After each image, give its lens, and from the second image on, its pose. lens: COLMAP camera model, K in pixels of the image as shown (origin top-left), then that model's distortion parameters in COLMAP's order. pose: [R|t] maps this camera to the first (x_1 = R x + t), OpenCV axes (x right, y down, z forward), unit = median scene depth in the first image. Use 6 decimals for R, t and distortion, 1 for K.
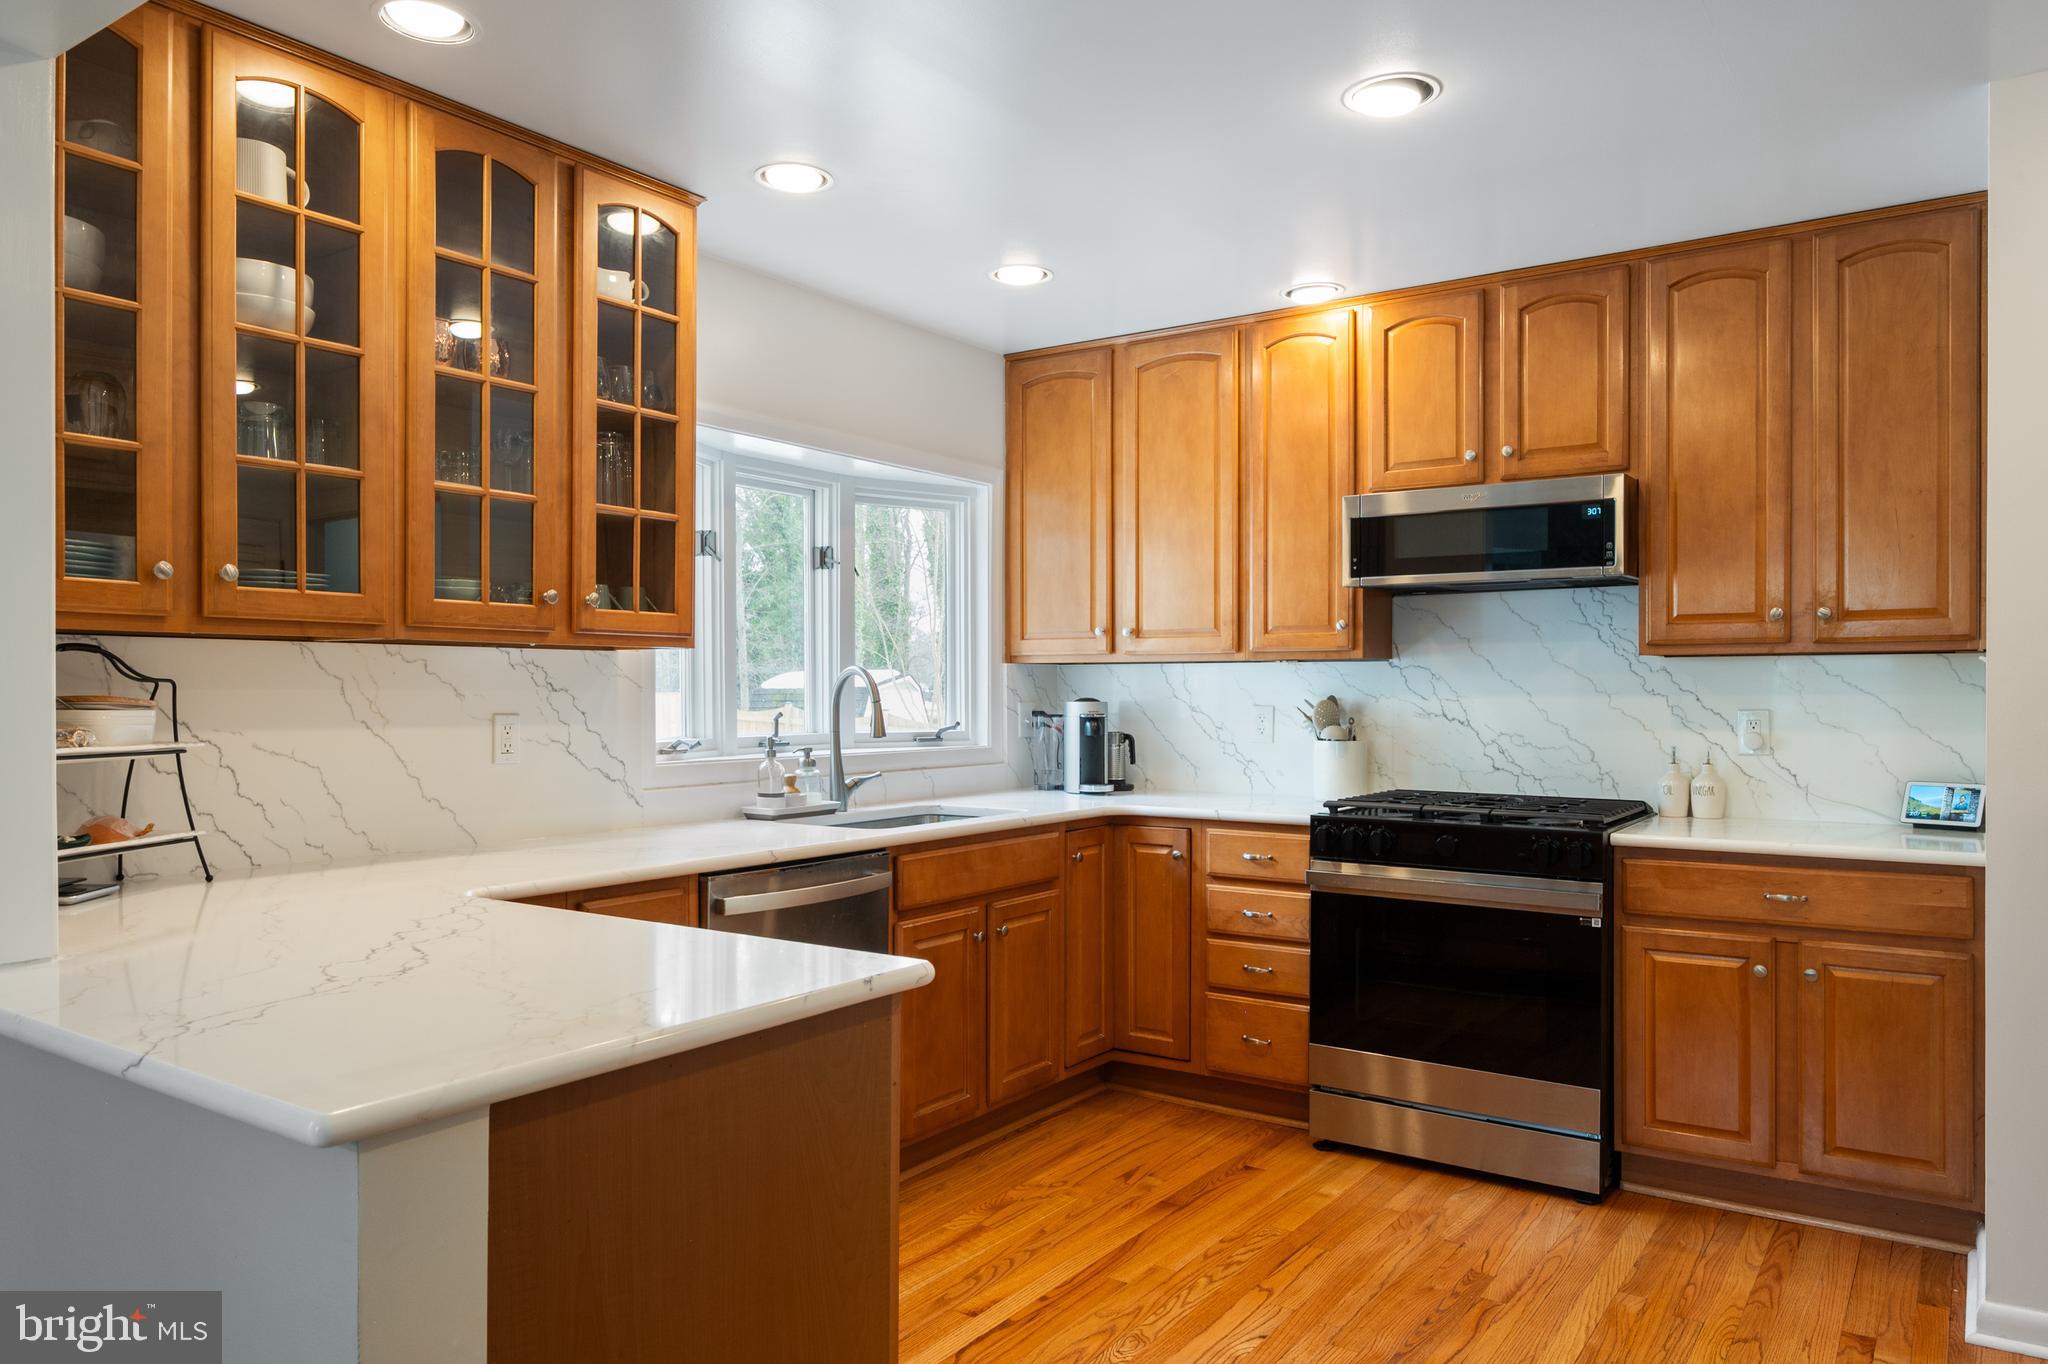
lens RADIAL K [[1375.7, 0, 1017.1], [0, 1375.7, 707.9], [0, 0, 1]] dist [0.009376, -0.001154]
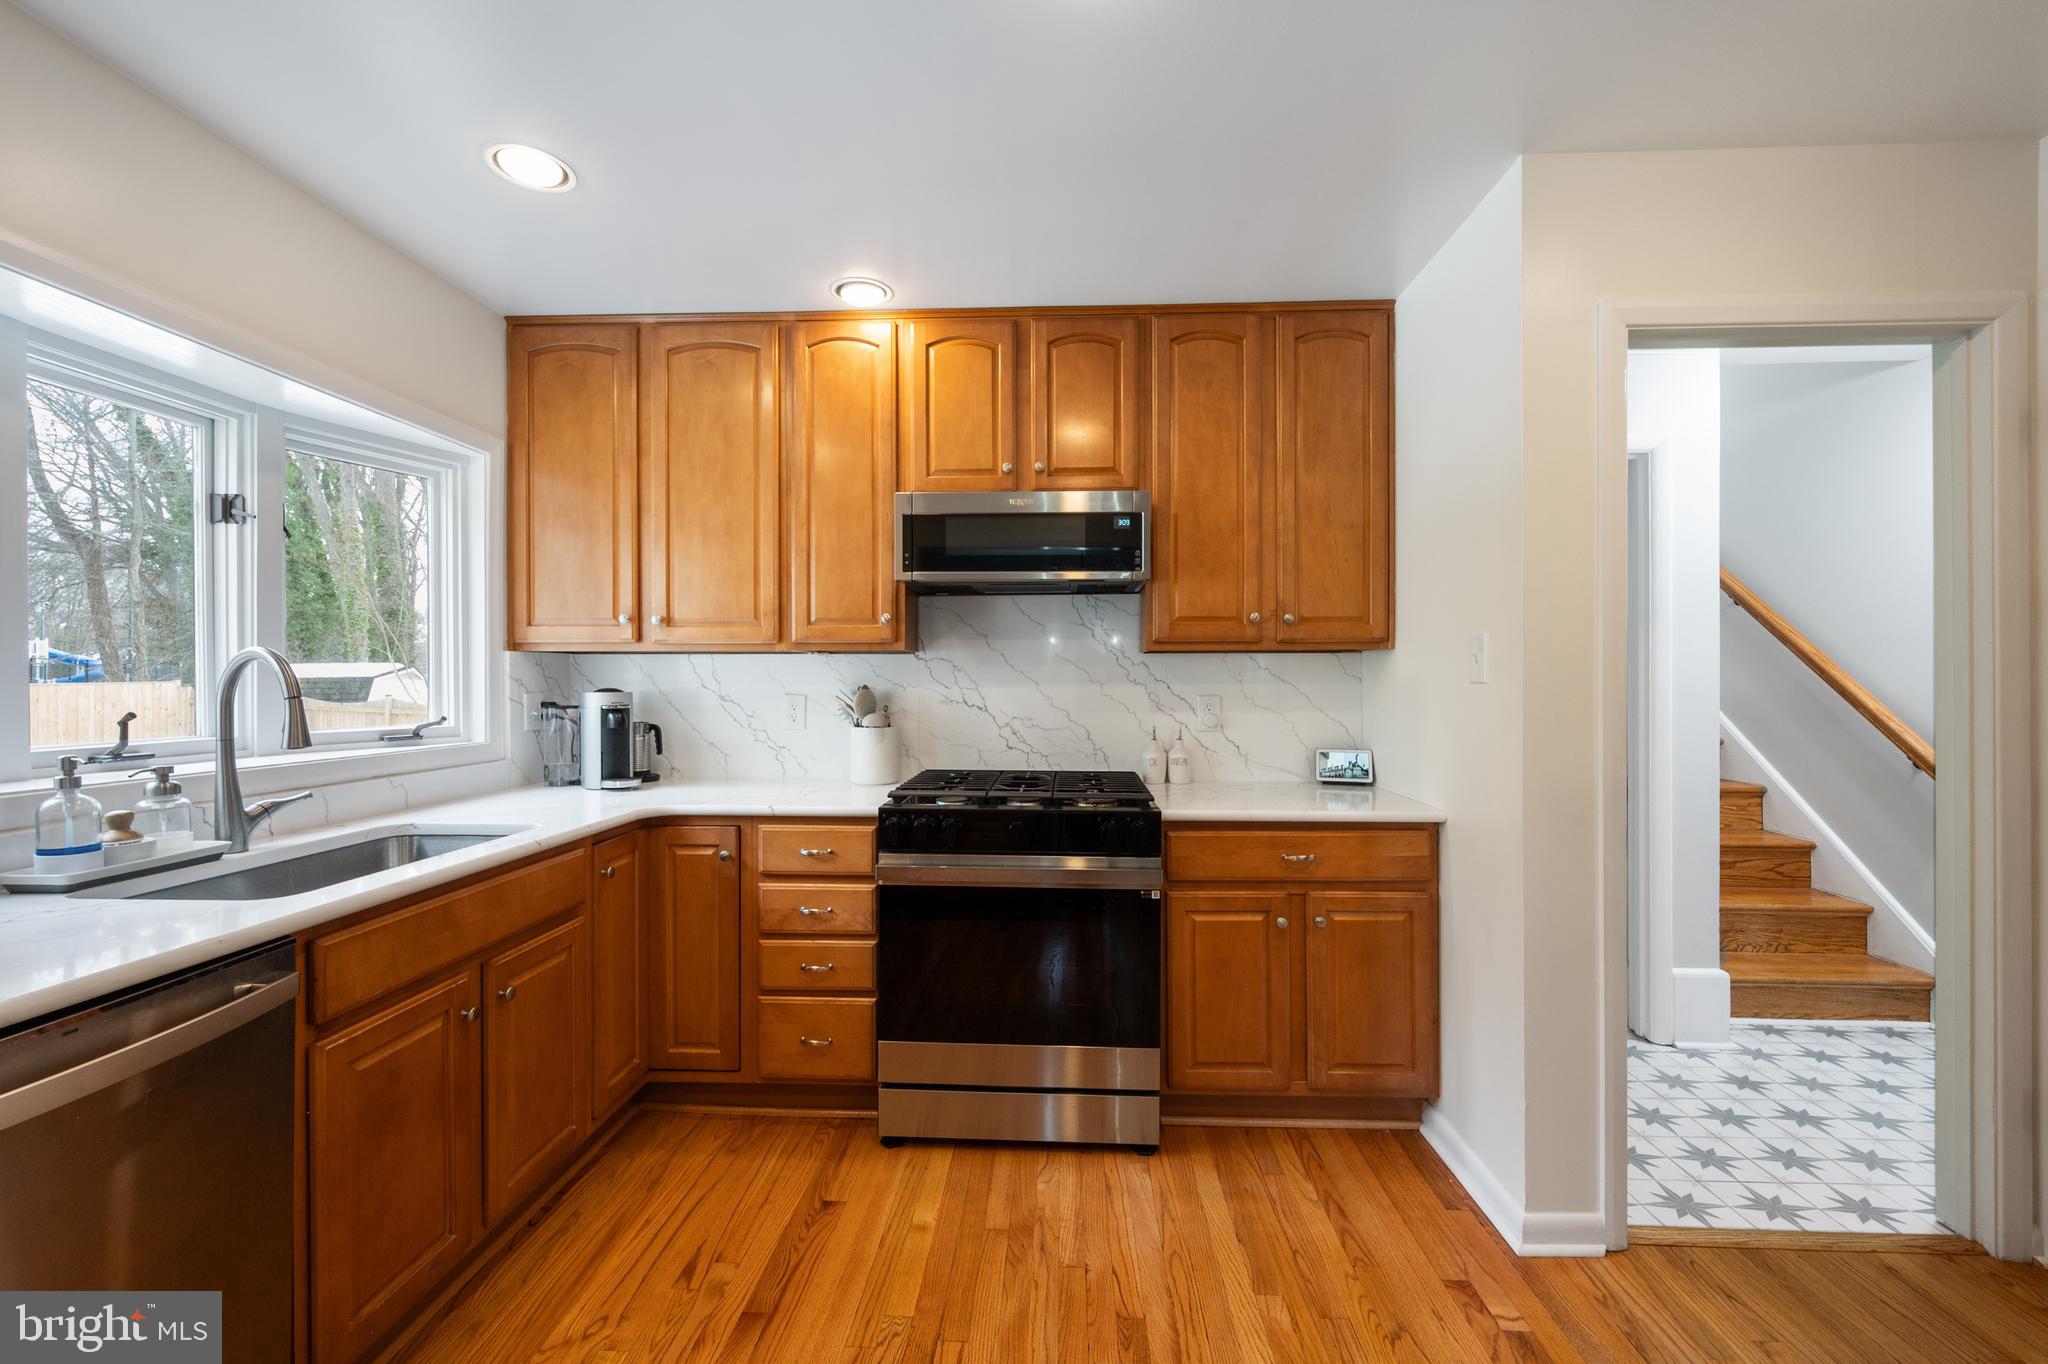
lens RADIAL K [[814.7, 0, 1023.4], [0, 814.7, 682.6], [0, 0, 1]] dist [-0.001081, -0.000782]
pose [[0.847044, -0.002502, 0.531516, -0.007405], [0.006992, 0.999955, -0.006434, -0.006959], [-0.531476, 0.009166, 0.847024, 0.456833]]
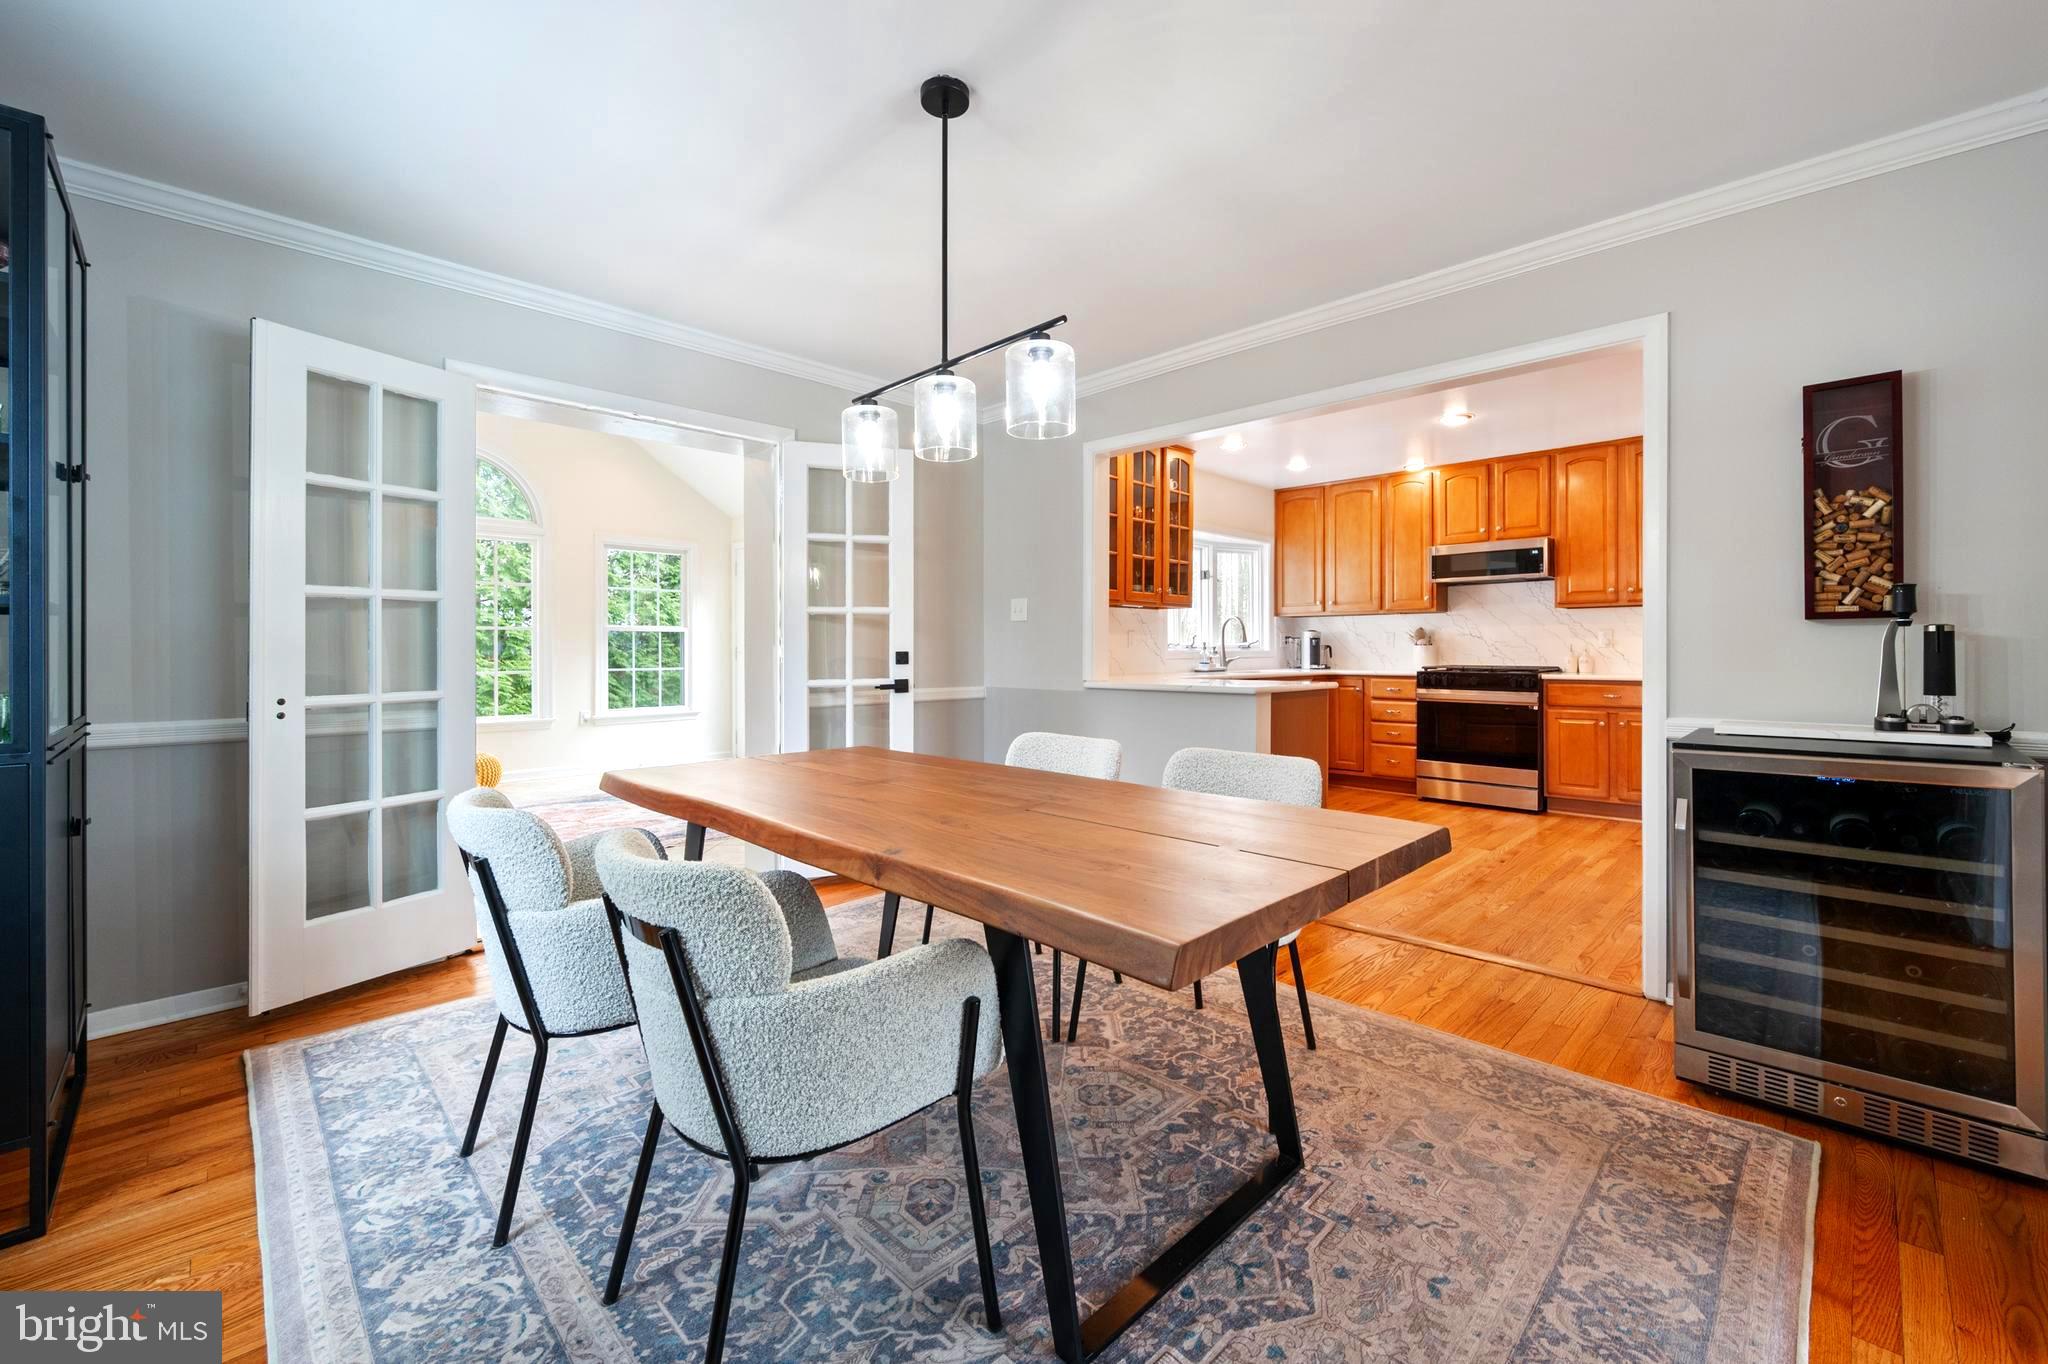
lens RADIAL K [[814.7, 0, 1033.2], [0, 814.7, 655.7], [0, 0, 1]] dist [-0.001081, -0.000782]
pose [[0.985234, -0.003018, -0.171187, -0.236865], [0.002451, 0.999991, -0.003520, 0.052549], [0.171196, 0.003049, 0.985232, -0.635174]]
